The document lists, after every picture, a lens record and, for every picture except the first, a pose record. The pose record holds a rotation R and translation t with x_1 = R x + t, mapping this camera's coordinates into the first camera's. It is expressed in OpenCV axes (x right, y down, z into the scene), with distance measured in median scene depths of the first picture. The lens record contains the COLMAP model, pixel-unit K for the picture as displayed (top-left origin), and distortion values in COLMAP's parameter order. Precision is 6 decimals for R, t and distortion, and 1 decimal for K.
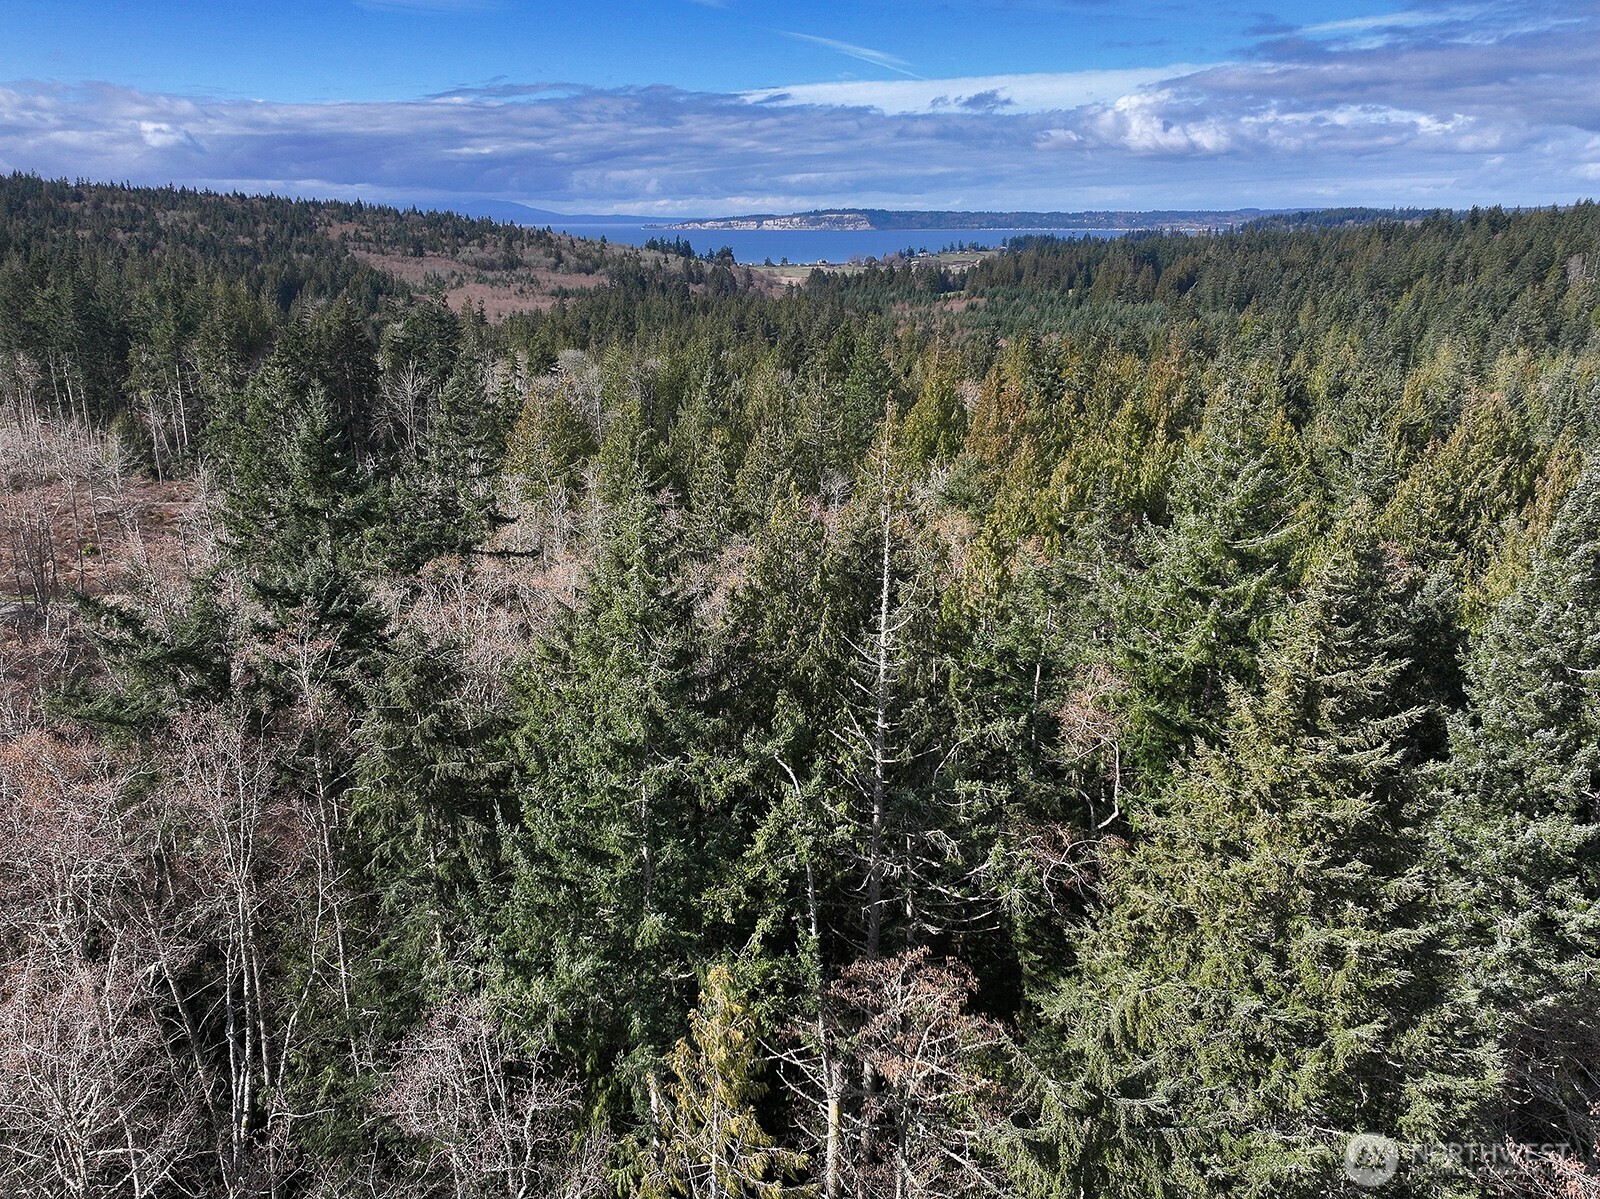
lens RADIAL K [[1311.6, 0, 800.0], [0, 1311.6, 599.5], [0, 0, 1]] dist [-0.003159, 0.020784]
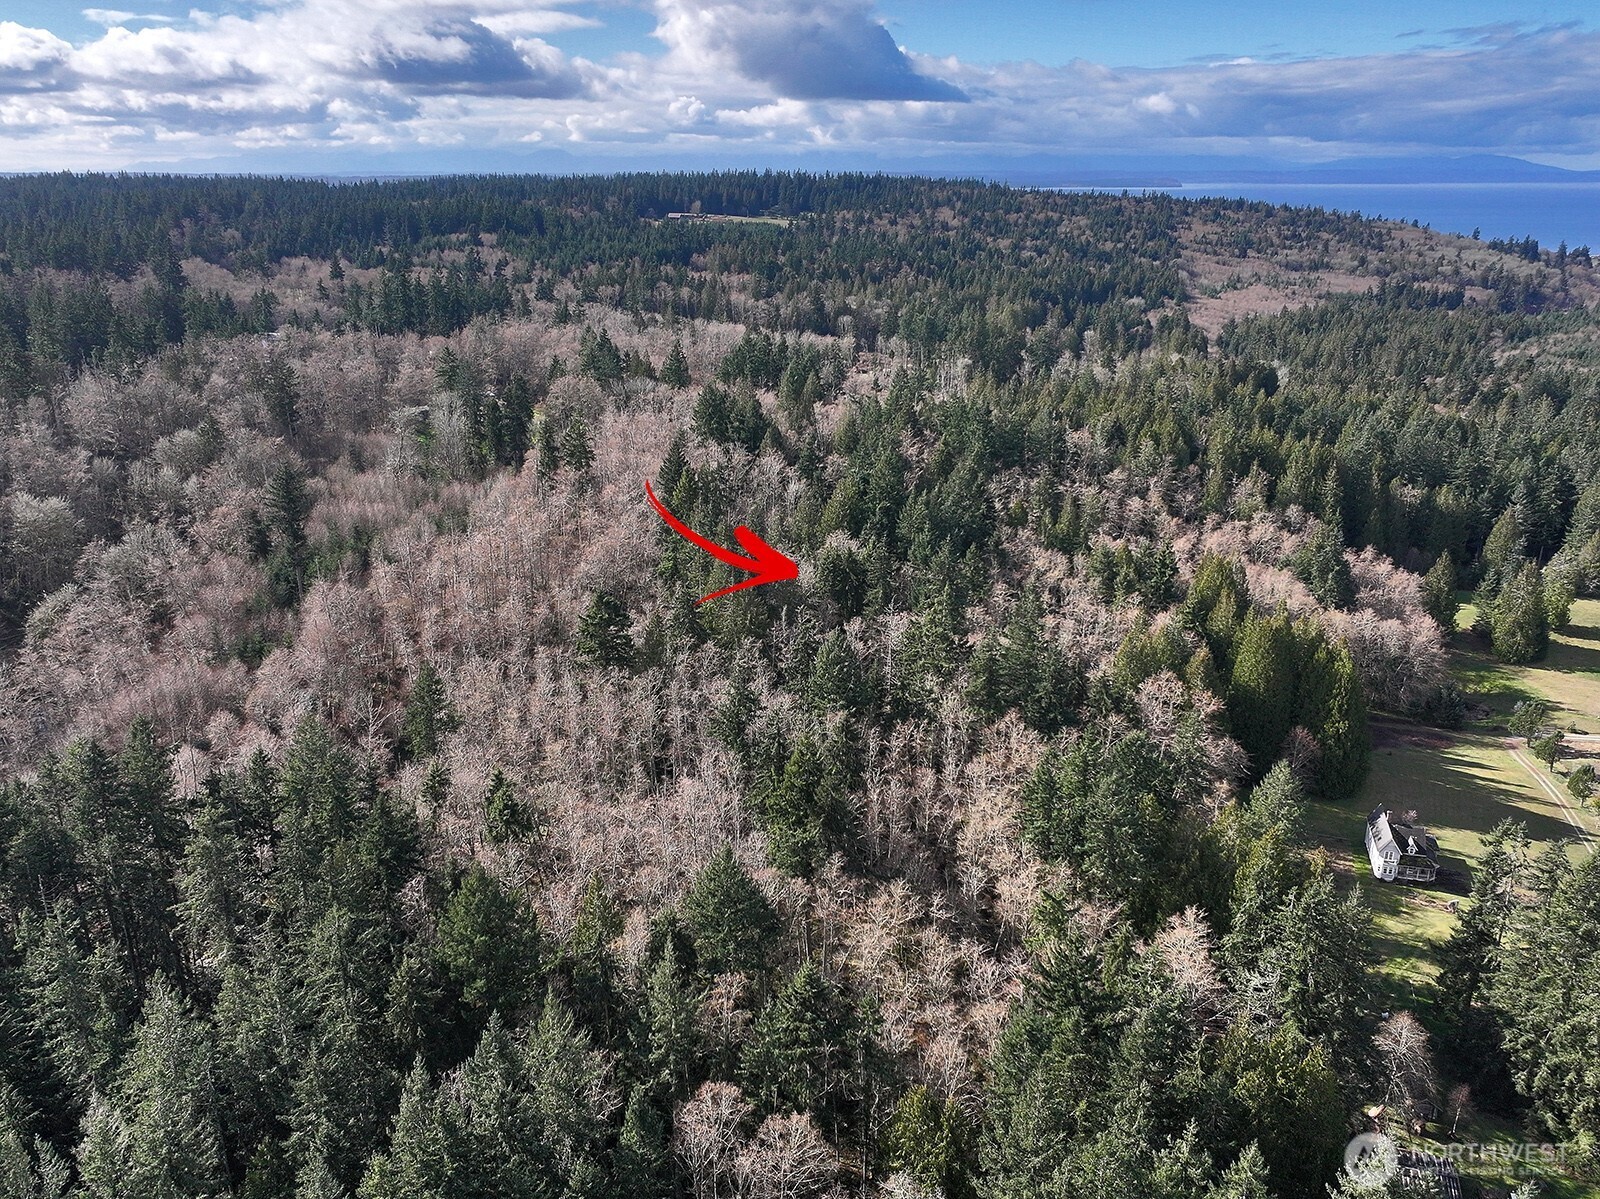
lens RADIAL K [[1289.6, 0, 806.0], [0, 1289.6, 594.8], [0, 0, 1]] dist [0.004266, 0.001927]
pose [[0.777834, 0.200017, -0.595792, 0.183895], [-0.180961, 0.979135, 0.092458, 0.022260], [0.601853, 0.035898, 0.797799, -0.240568]]
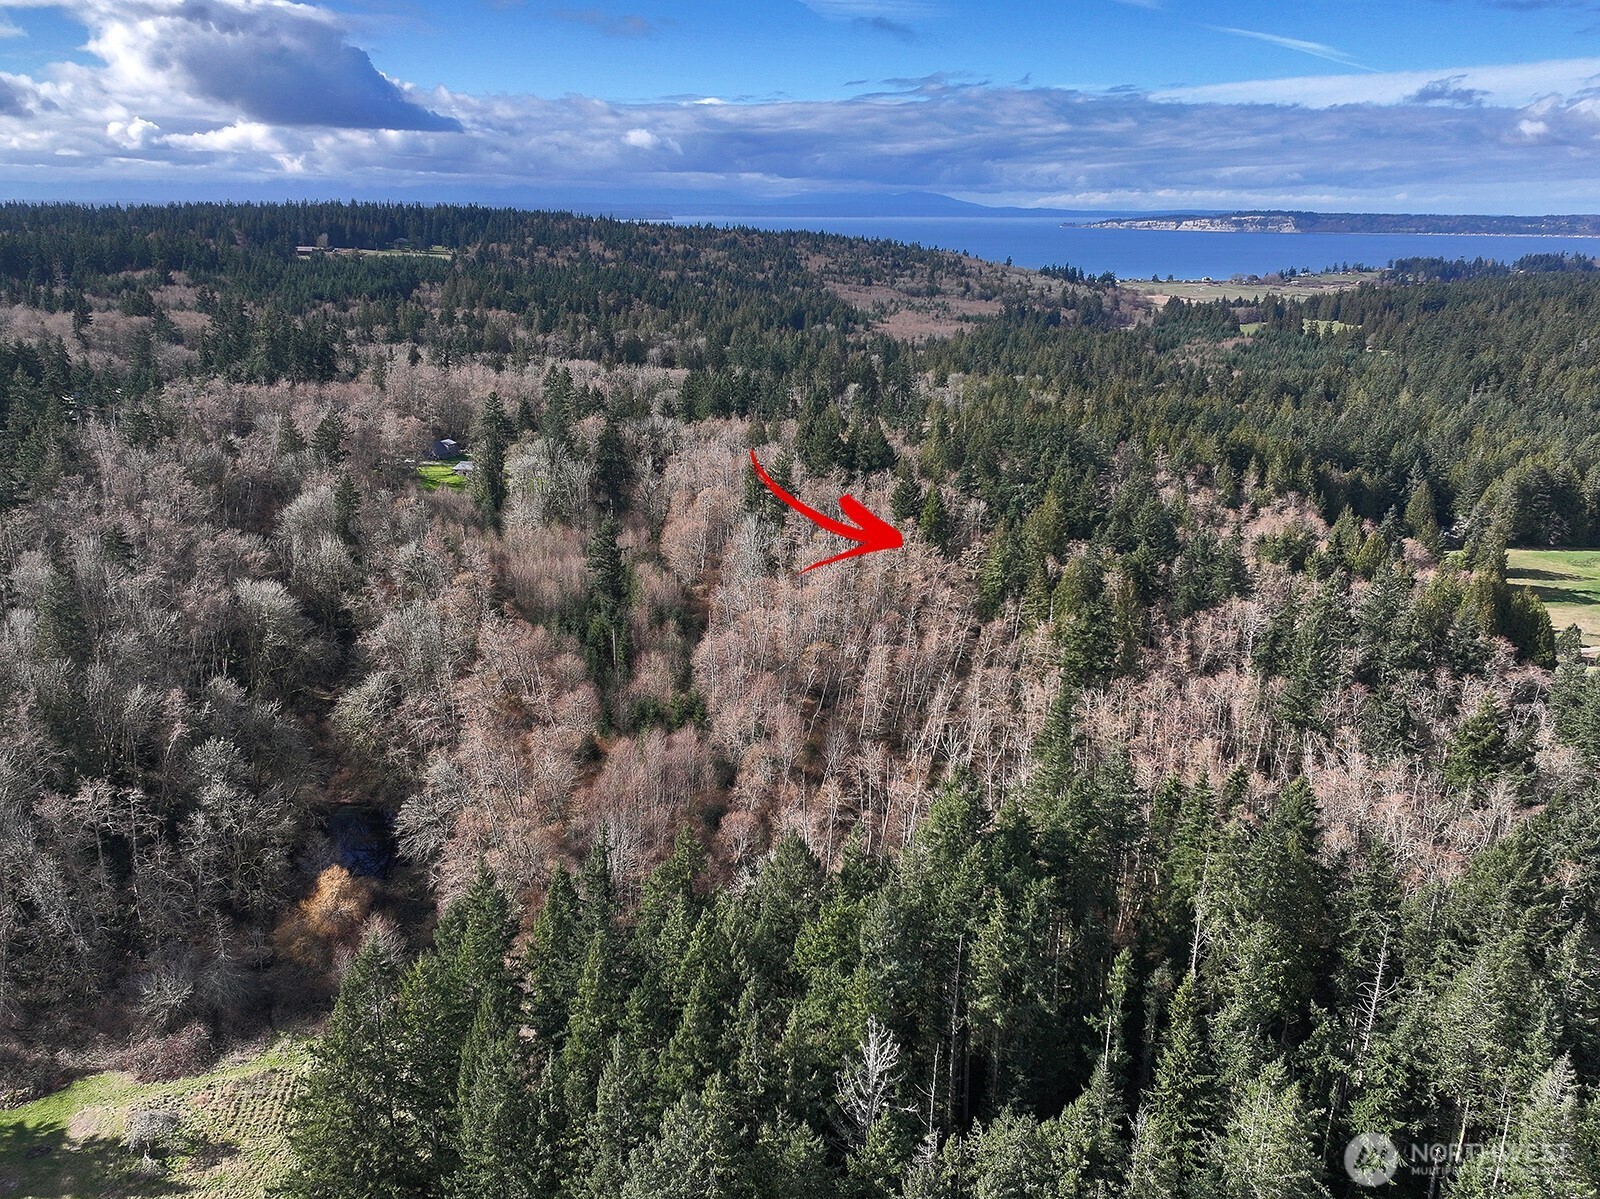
lens RADIAL K [[1289.6, 0, 806.0], [0, 1289.6, 594.8], [0, 0, 1]] dist [0.004266, 0.001927]
pose [[0.953717, 0.097642, -0.284411, 0.065550], [-0.095905, 0.995188, 0.020060, 0.043308], [0.285001, 0.008145, 0.958493, -0.312976]]
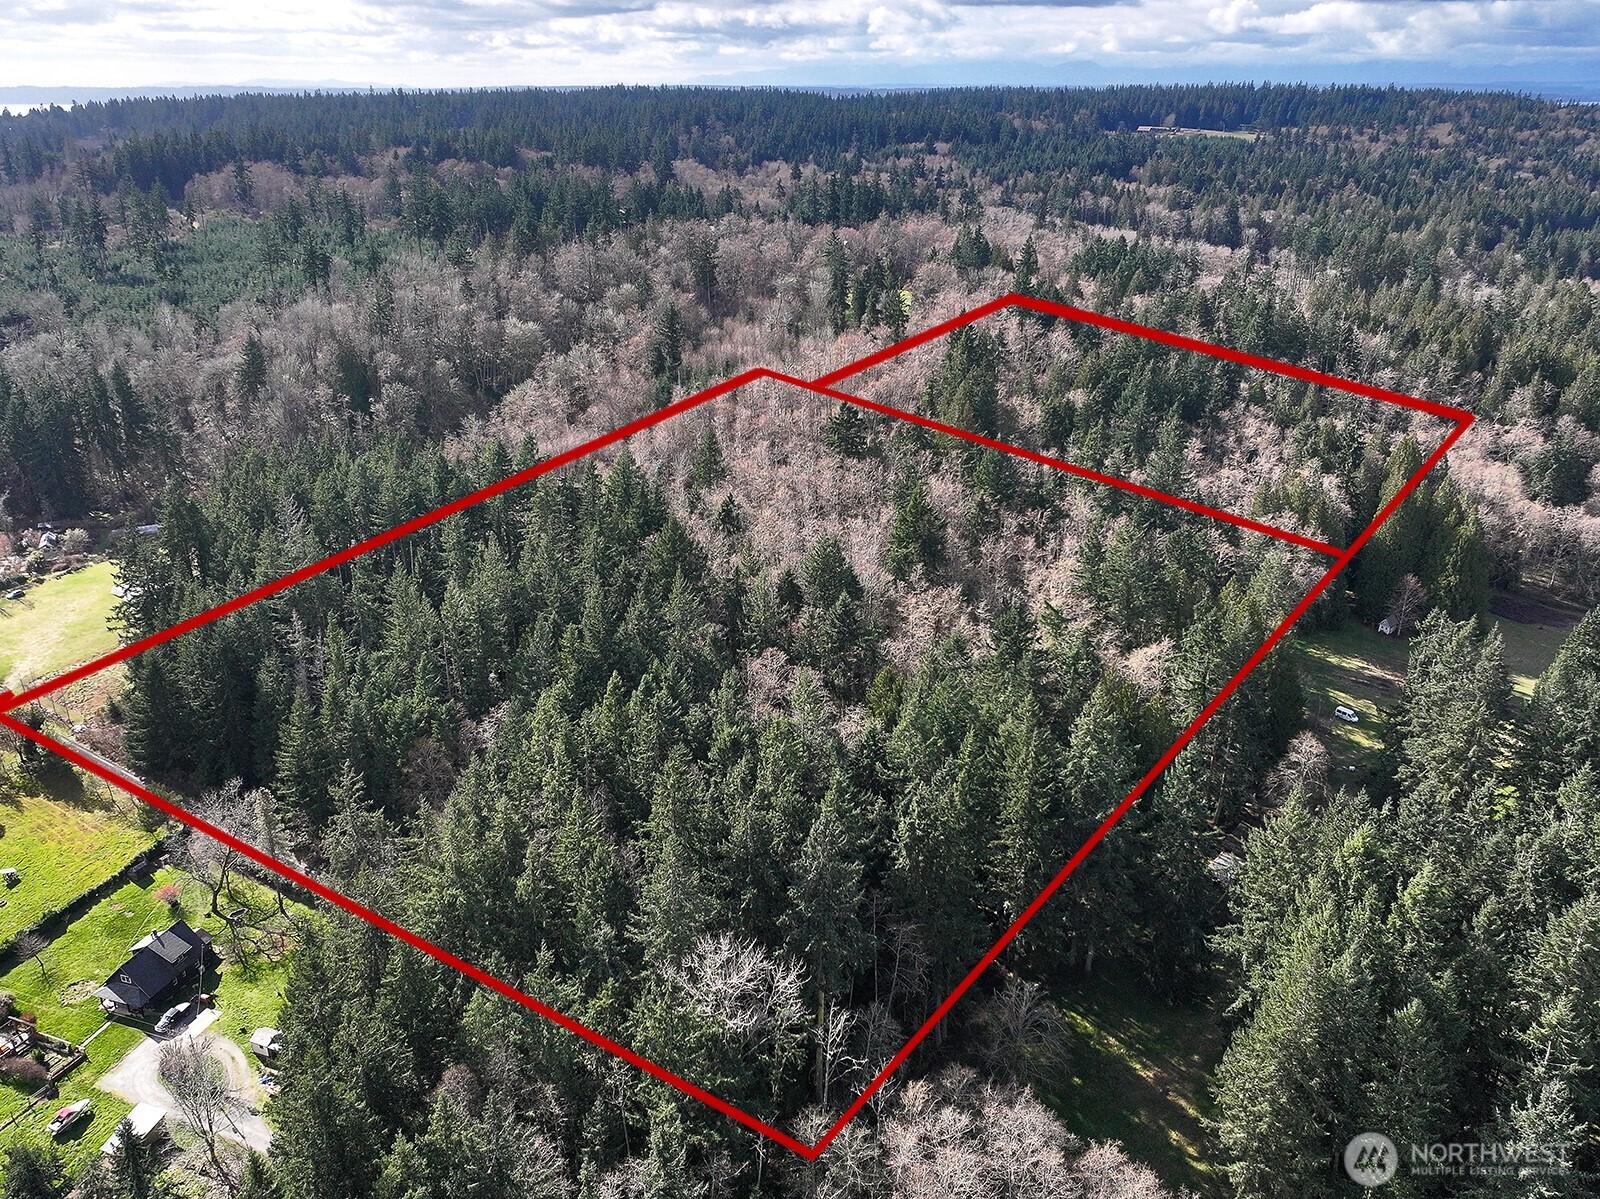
lens RADIAL K [[1289.6, 0, 806.0], [0, 1289.6, 594.8], [0, 0, 1]] dist [0.004266, 0.001927]
pose [[0.490220, 0.325231, -0.808646, 0.267019], [-0.248782, 0.941389, 0.227801, 0.024498], [0.835339, 0.089504, 0.542400, -0.251882]]
